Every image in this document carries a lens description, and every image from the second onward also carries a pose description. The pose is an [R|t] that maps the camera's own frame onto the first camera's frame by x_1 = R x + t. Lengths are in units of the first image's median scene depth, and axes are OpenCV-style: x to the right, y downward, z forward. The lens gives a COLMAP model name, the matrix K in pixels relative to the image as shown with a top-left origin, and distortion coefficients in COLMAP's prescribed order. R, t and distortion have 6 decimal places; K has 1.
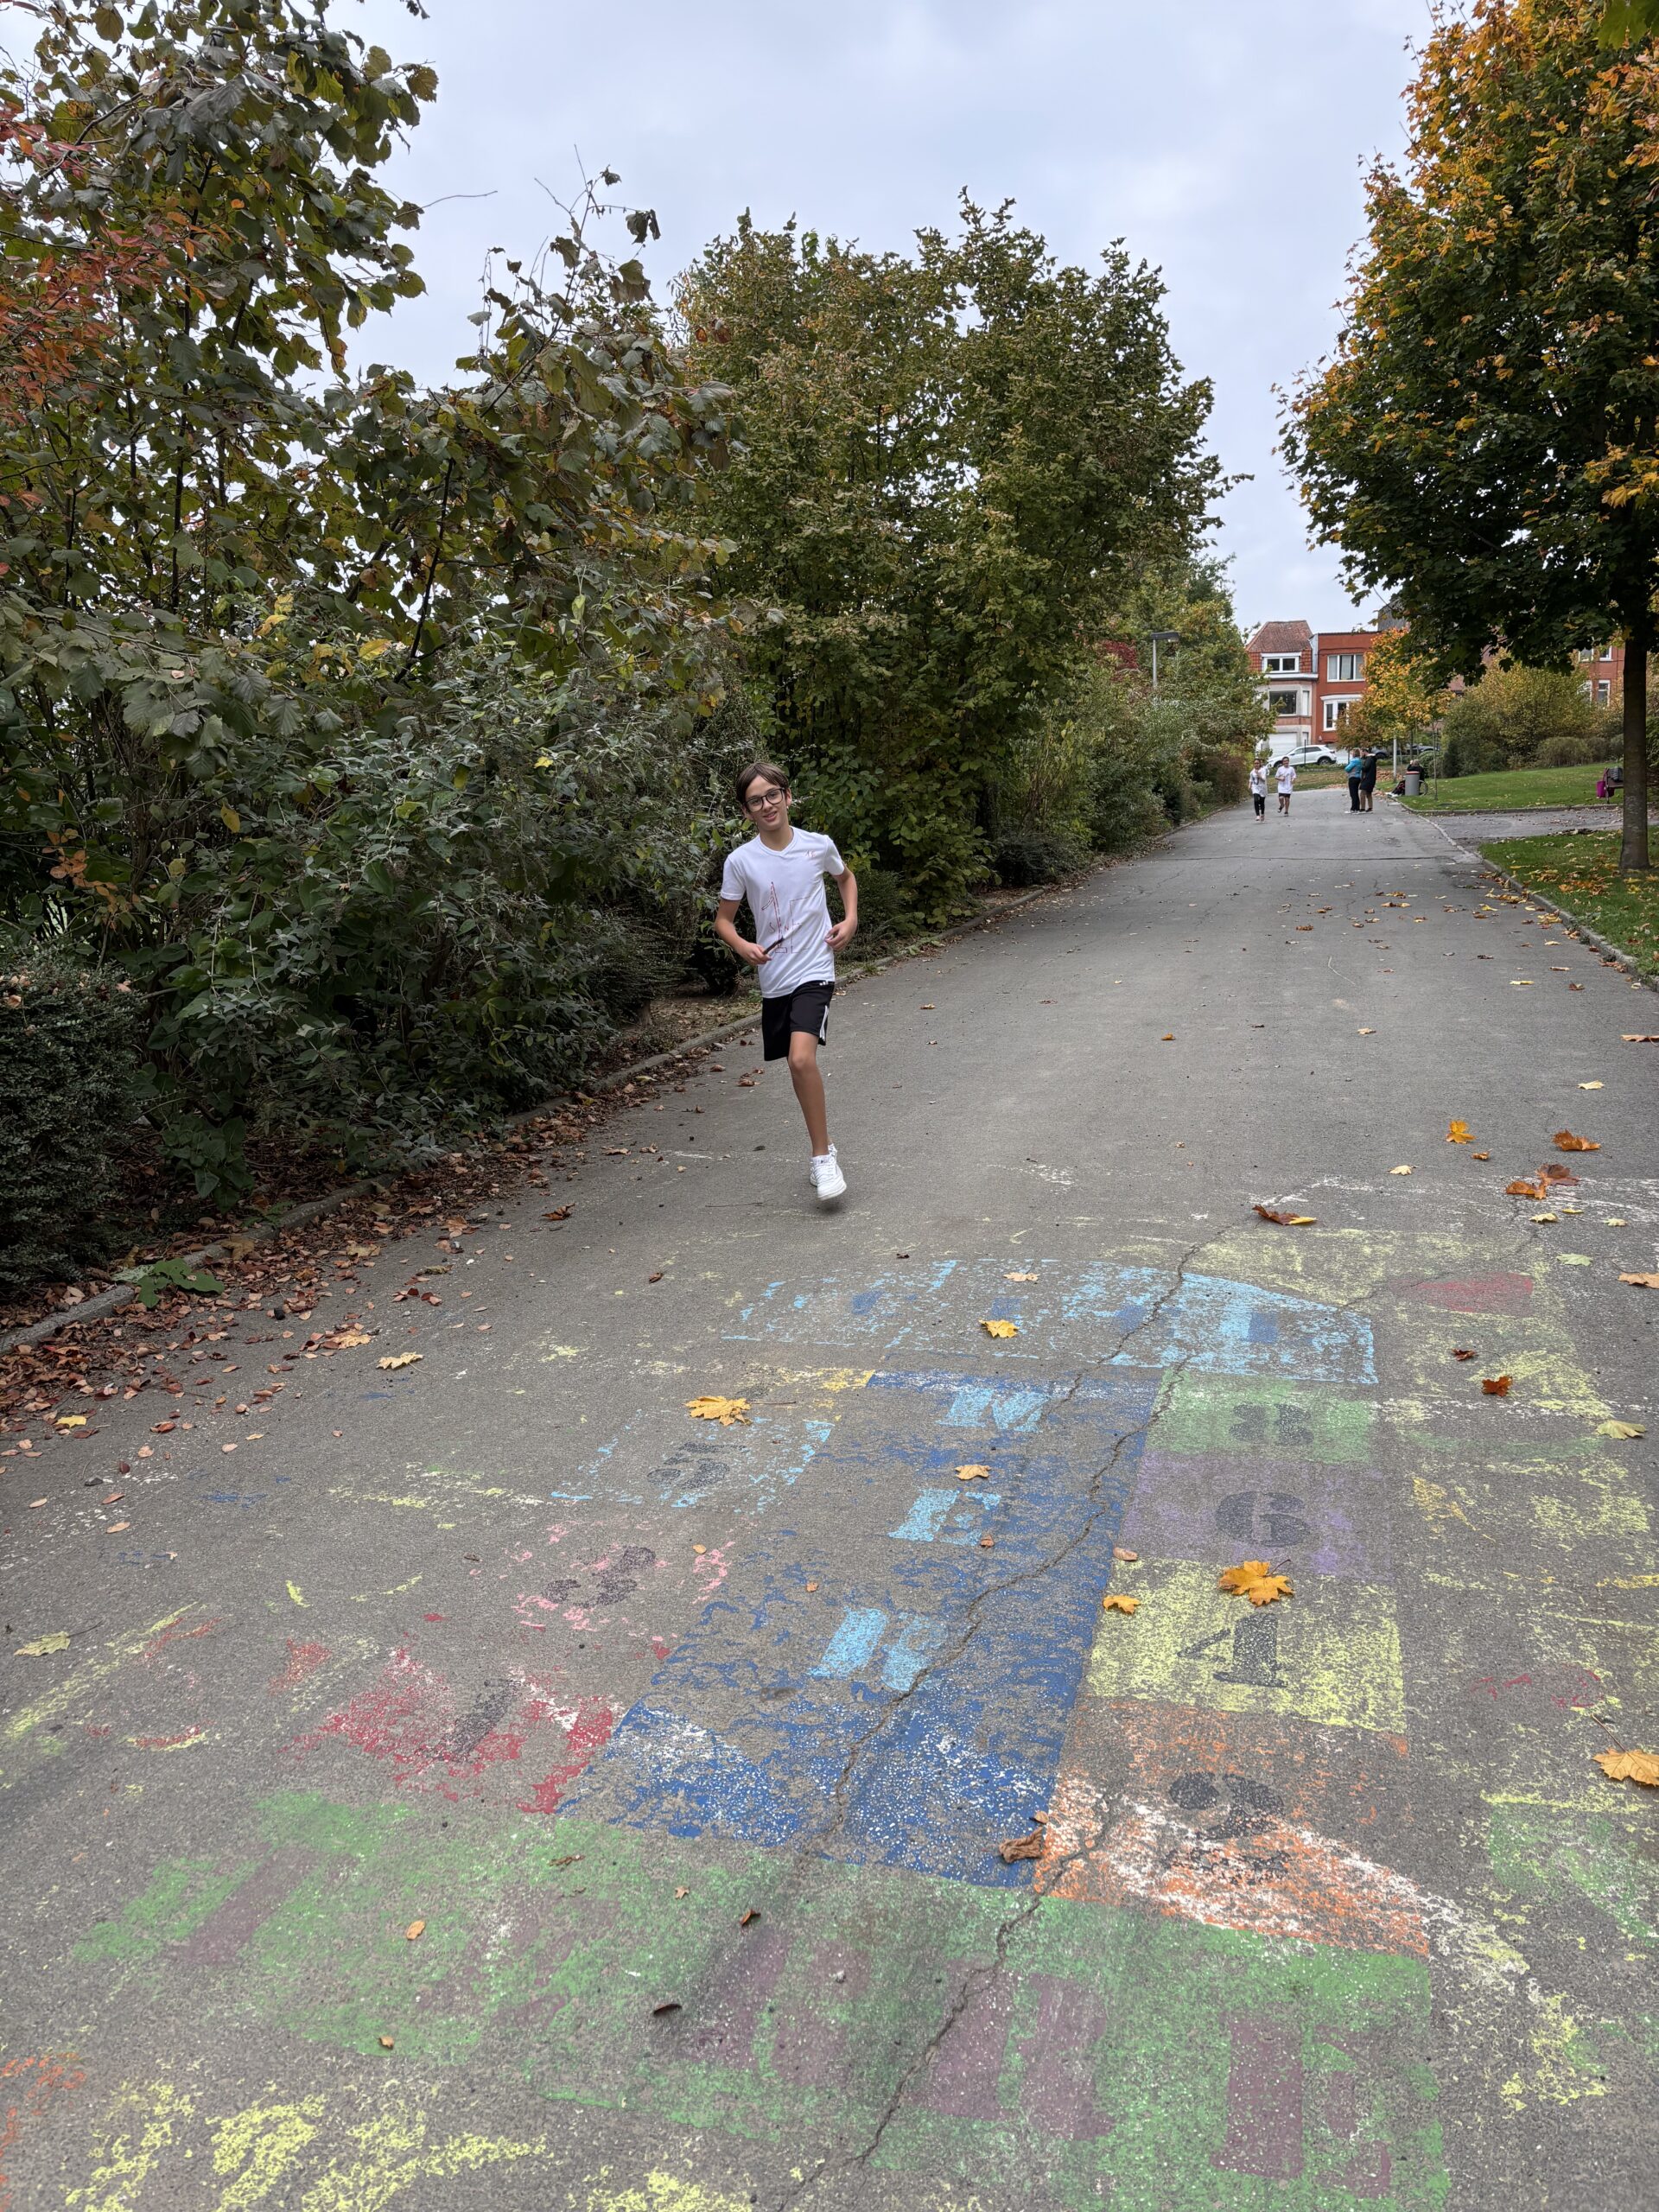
lens RADIAL K [[1632.4, 0, 813.5], [0, 1632.4, 1083.8], [0, 0, 1]] dist [0.030018, -0.025050]
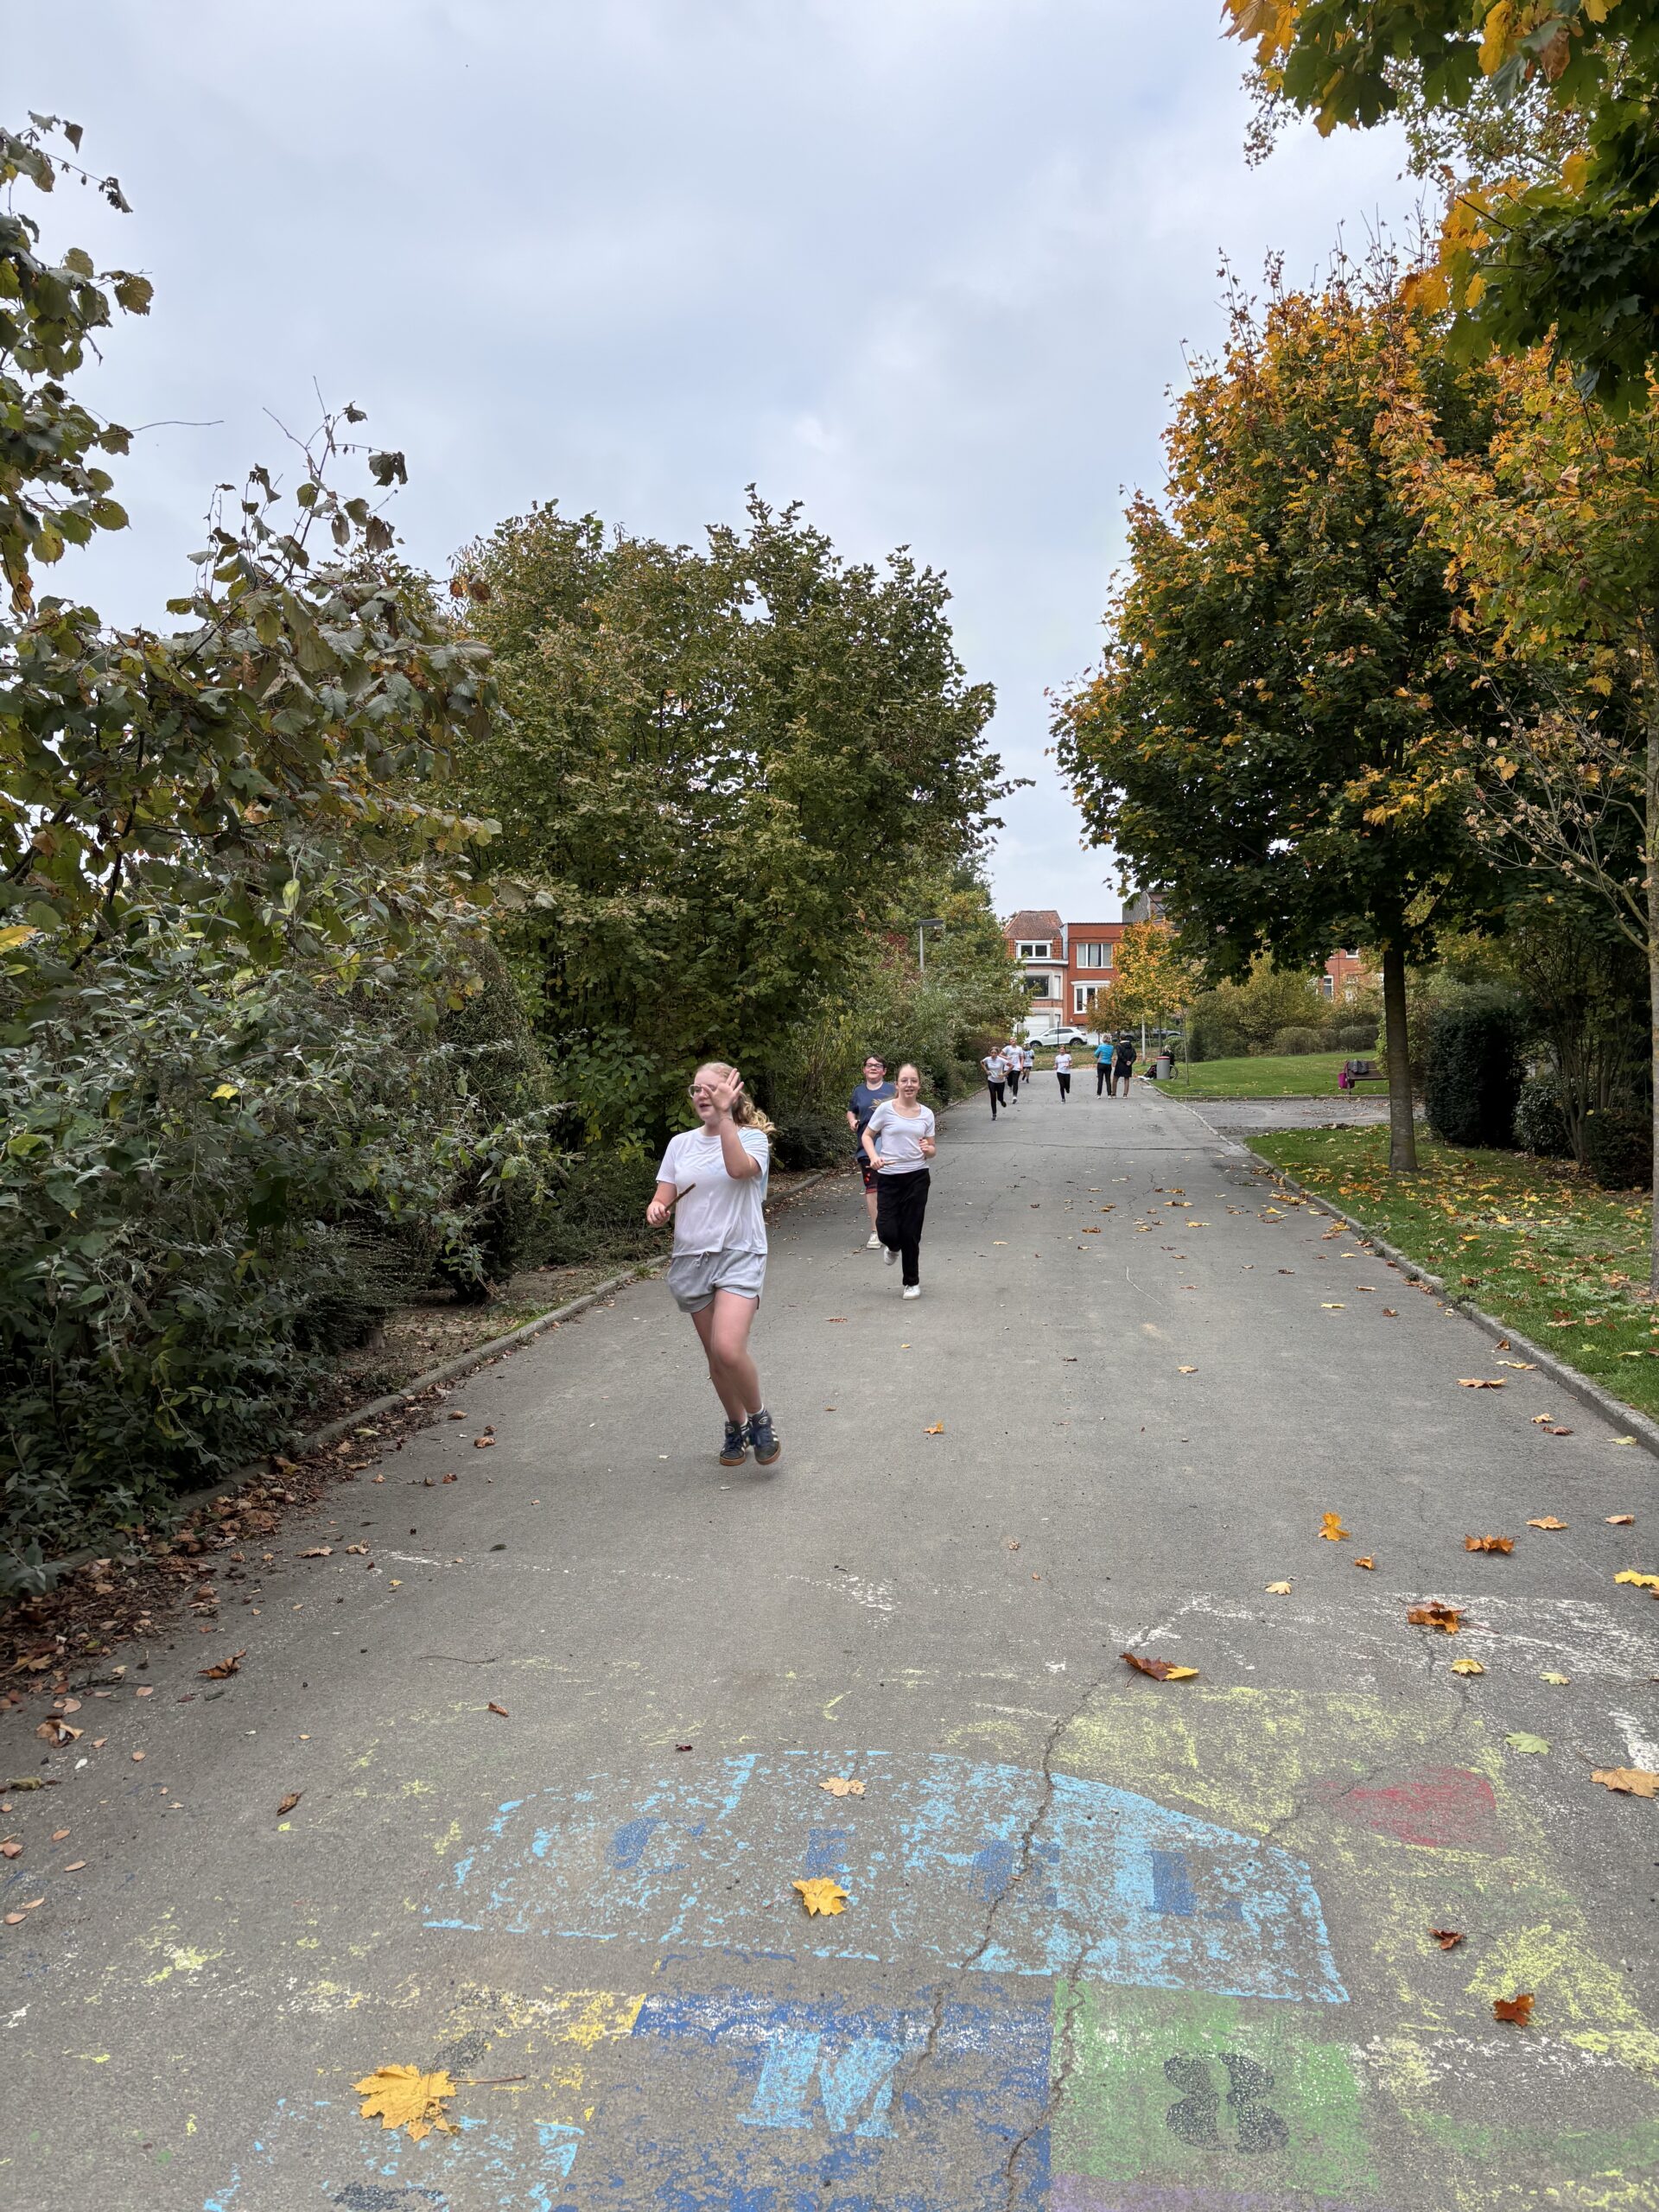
lens RADIAL K [[1632.4, 0, 800.7], [0, 1632.4, 1099.8], [0, 0, 1]] dist [0.030018, -0.025050]
pose [[0.990882, 0.024274, 0.132527, 0.000520], [-0.004141, 0.988658, -0.150126, -0.028378], [-0.134668, 0.148208, 0.979744, 0.078051]]
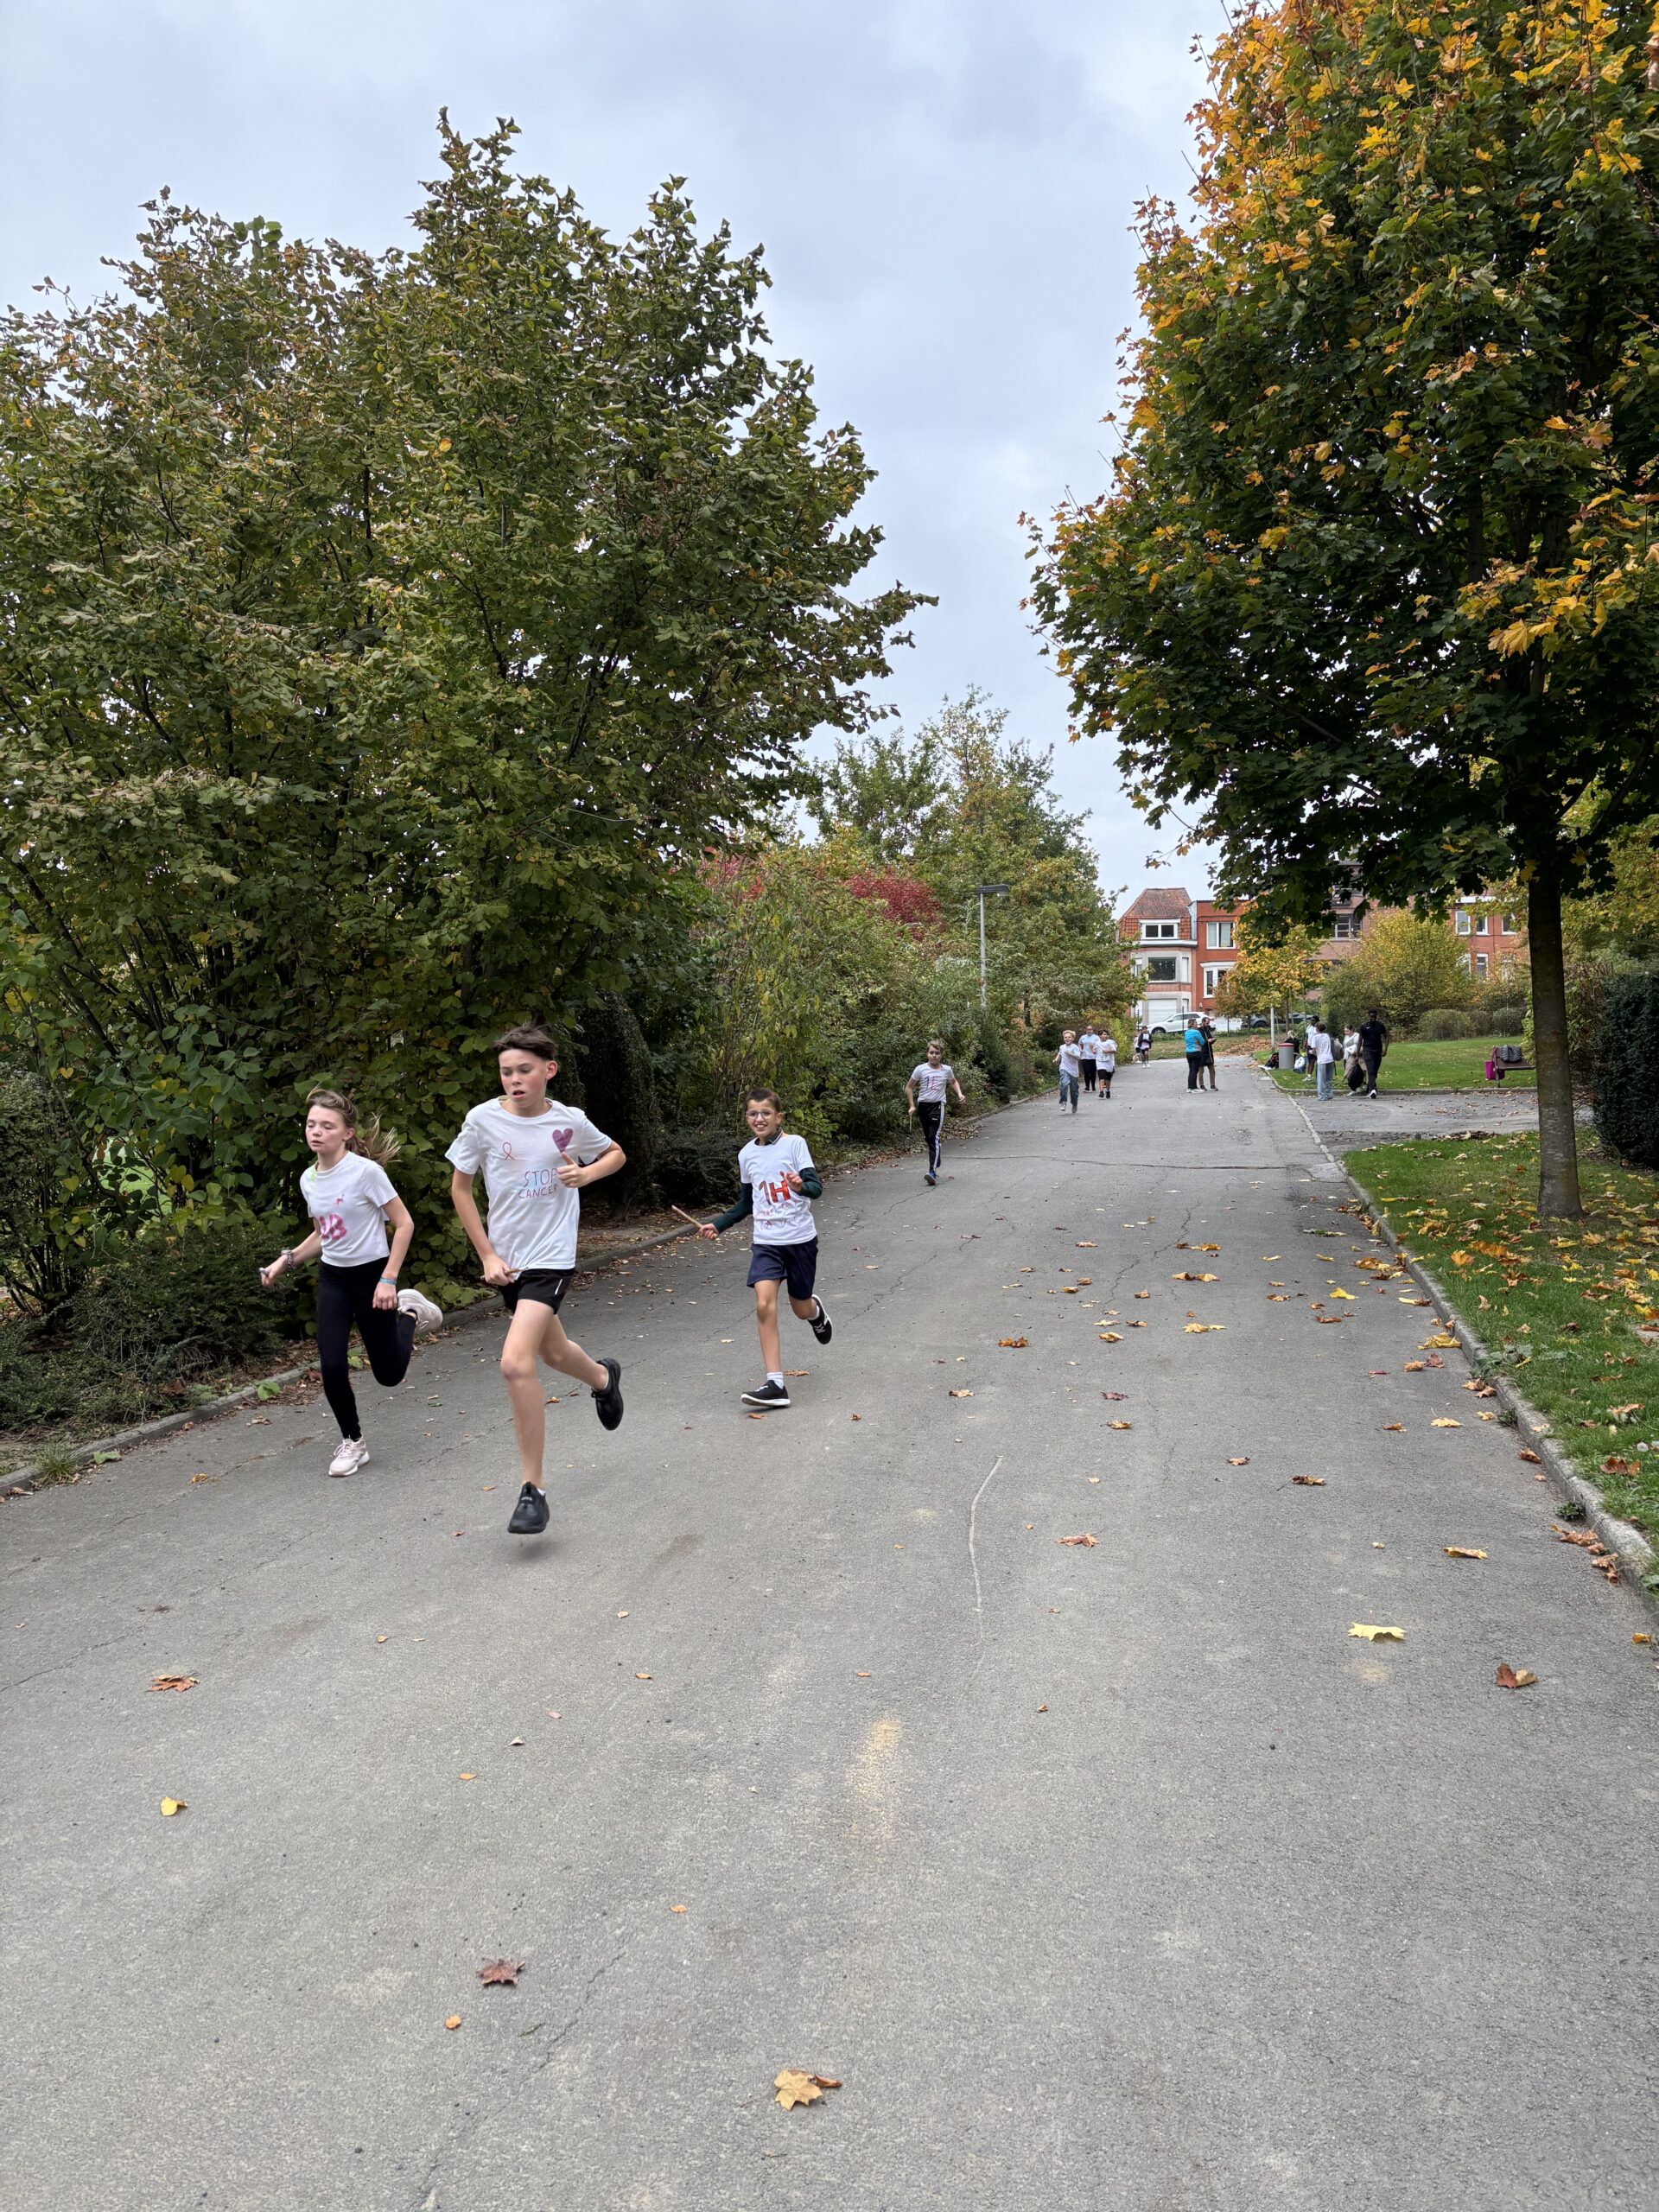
lens RADIAL K [[1632.4, 0, 805.5], [0, 1632.4, 1106.0], [0, 0, 1]] dist [0.030018, -0.025050]
pose [[0.998554, 0.018337, 0.050527, 0.210397], [-0.011126, 0.990165, -0.139458, -0.102955], [-0.052587, 0.138695, 0.988938, 0.462488]]
